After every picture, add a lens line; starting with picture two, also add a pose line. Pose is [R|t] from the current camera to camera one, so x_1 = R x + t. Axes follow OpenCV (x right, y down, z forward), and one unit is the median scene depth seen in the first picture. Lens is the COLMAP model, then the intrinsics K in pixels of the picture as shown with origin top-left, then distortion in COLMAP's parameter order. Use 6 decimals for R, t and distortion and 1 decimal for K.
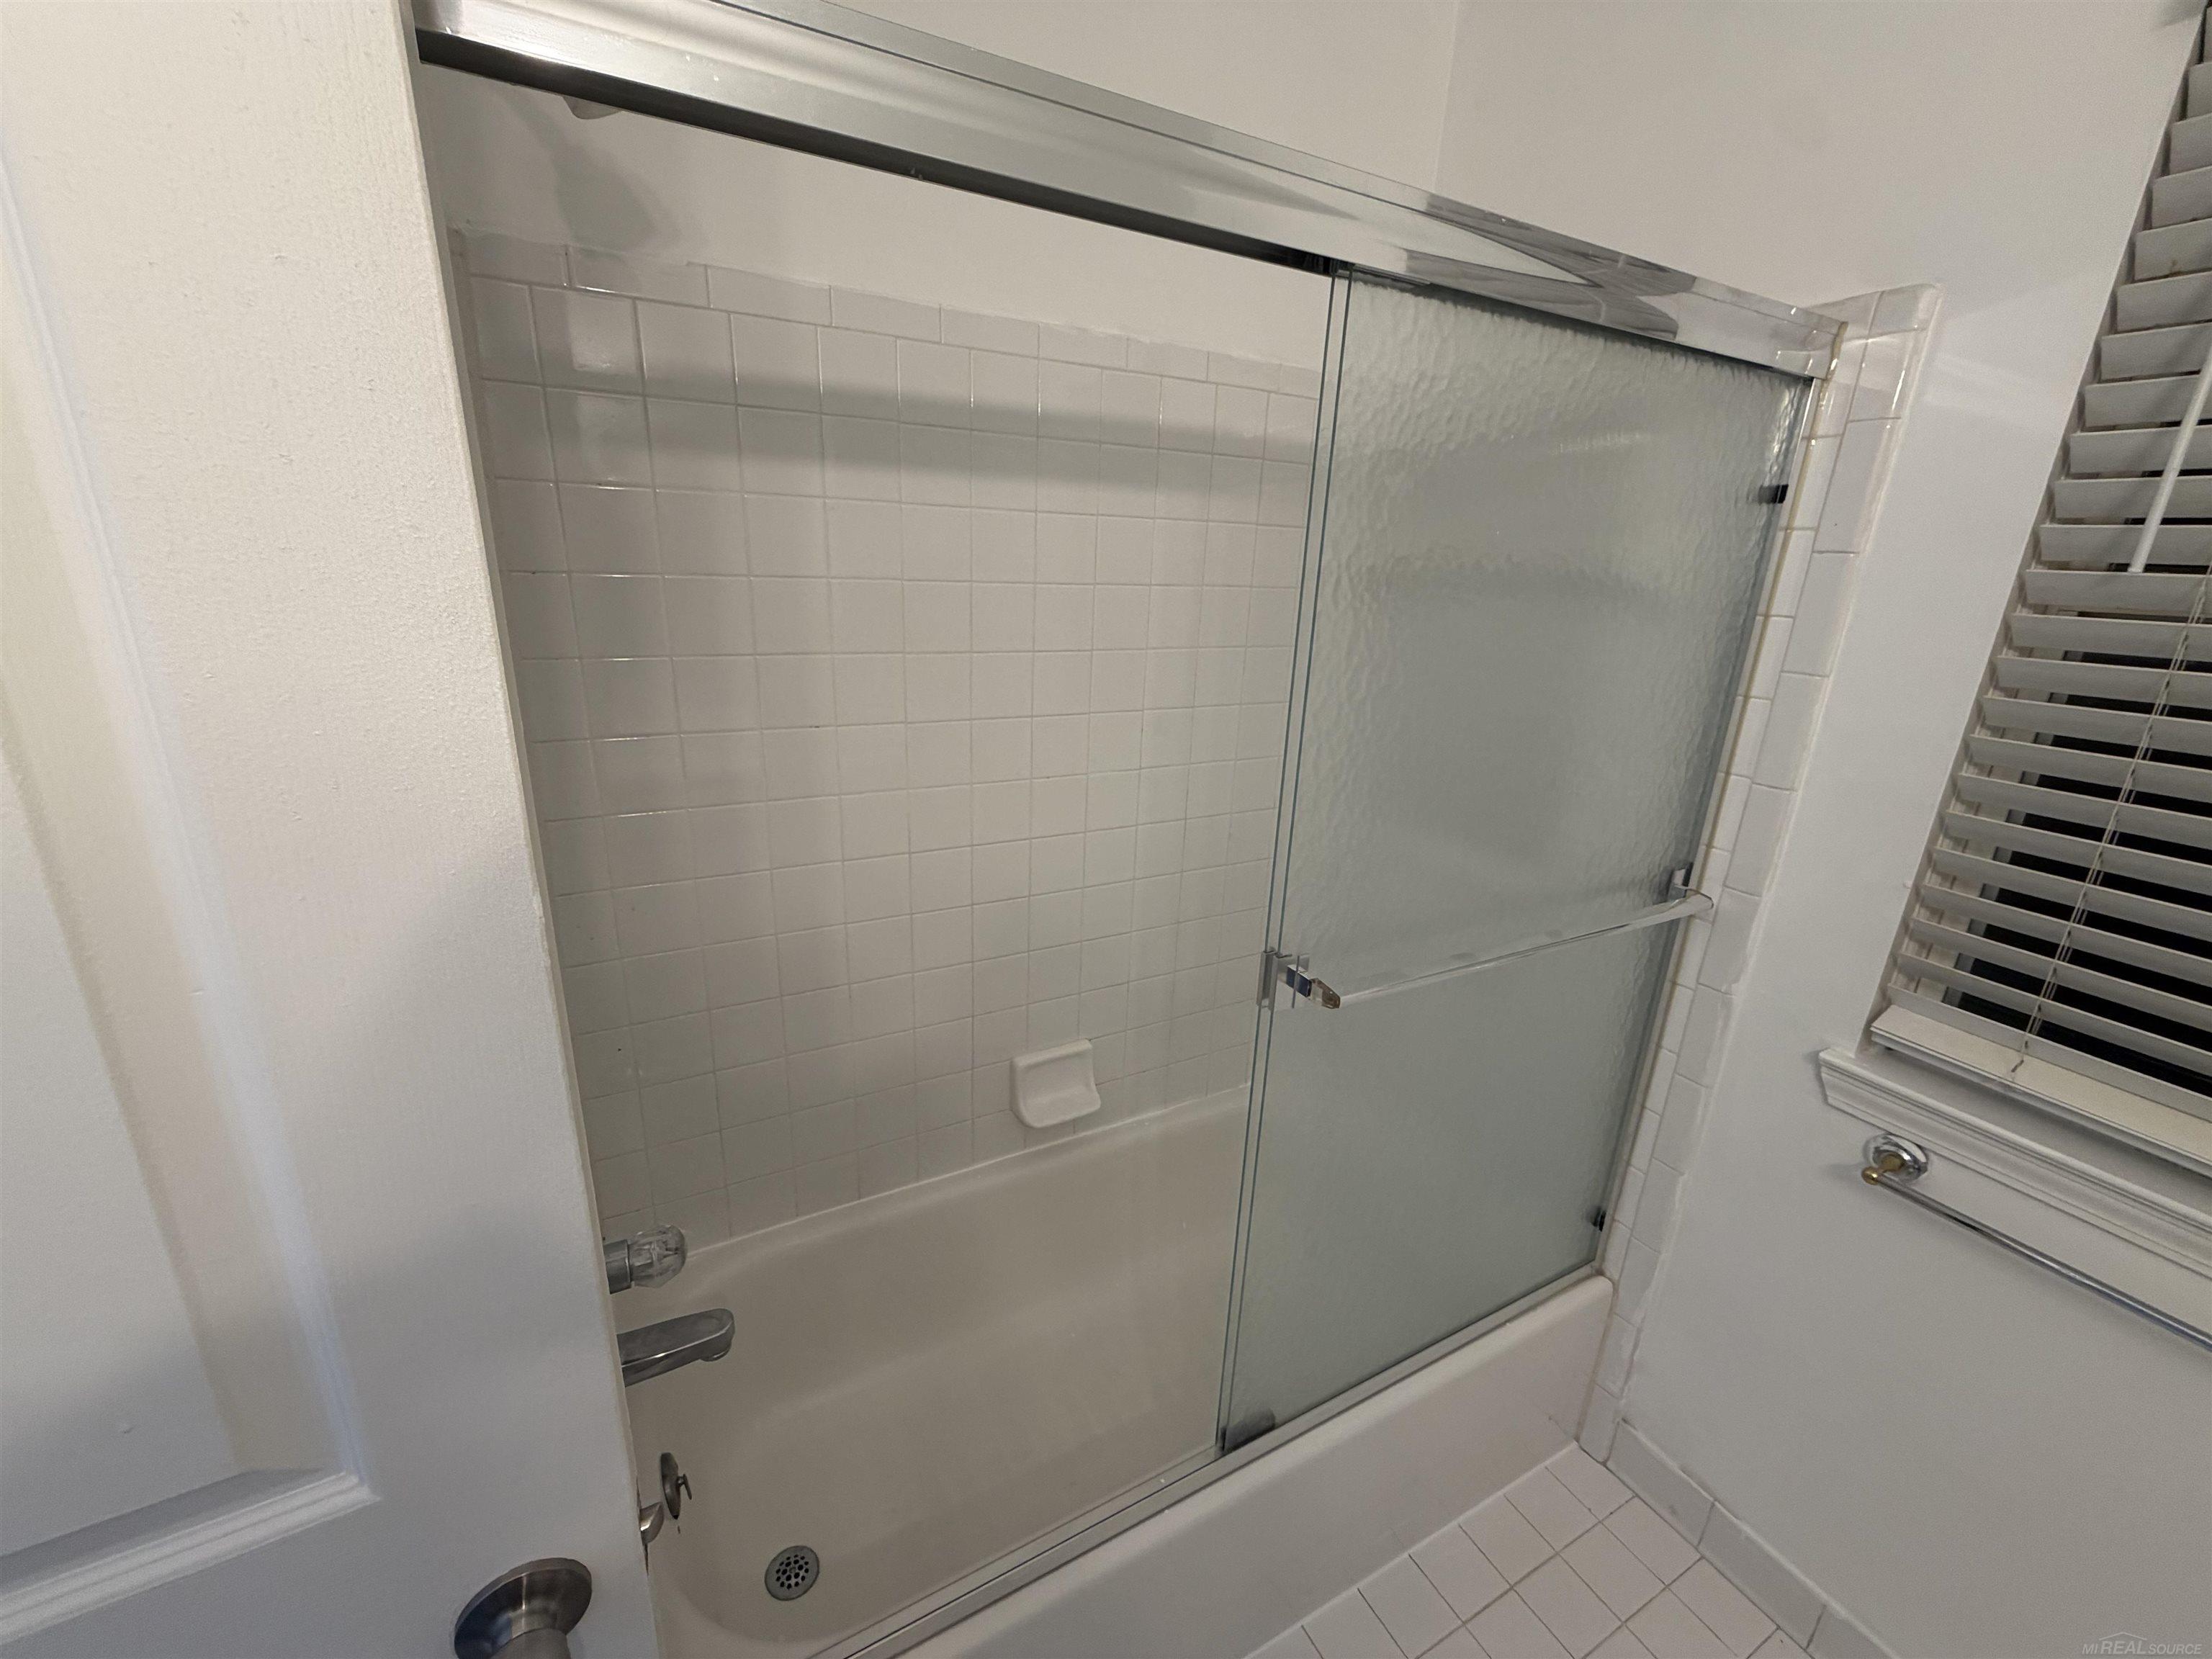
lens RADIAL K [[876.8, 0, 1092.6], [0, 876.8, 825.2], [0, 0, 1]] dist [-0.000265, -0.000246]
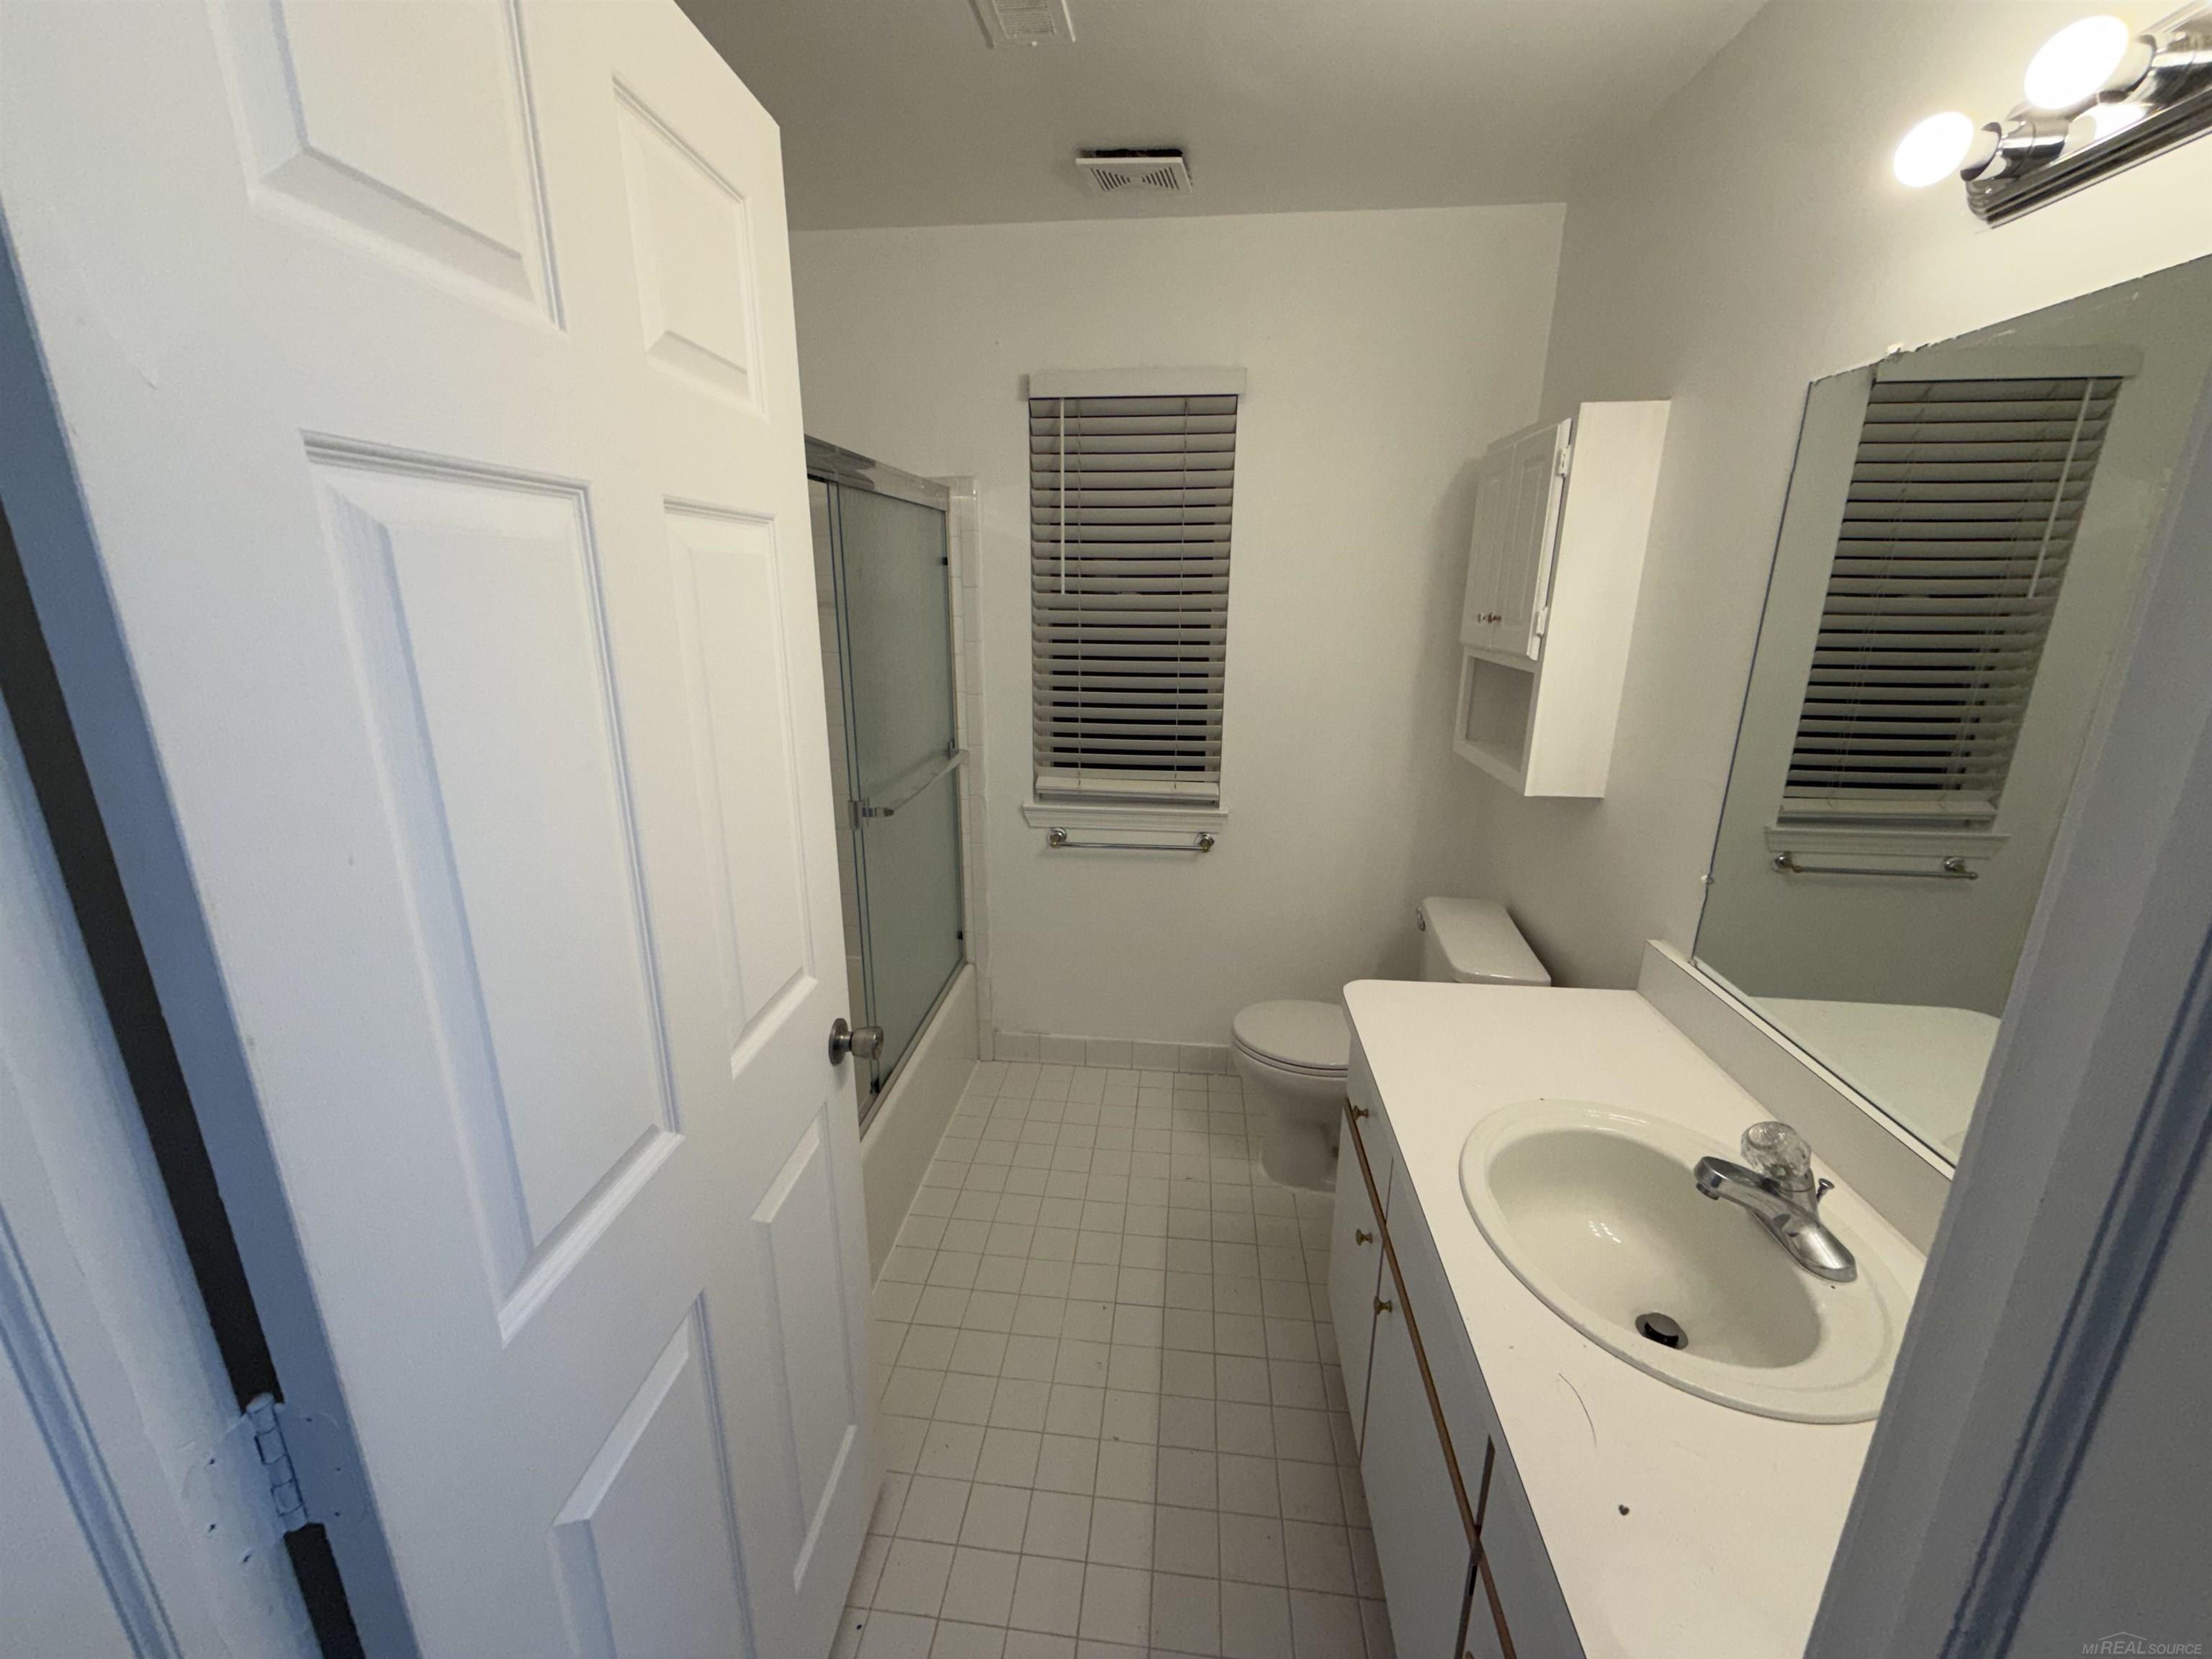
lens RADIAL K [[876.8, 0, 1102.2], [0, 876.8, 830.3], [0, 0, 1]] dist [-0.000265, -0.000246]
pose [[0.554517, -0.257136, 0.791449, -0.903341], [0.254699, 0.957865, 0.132752, 0.074830], [-0.792237, 0.127968, 0.596645, -0.530975]]
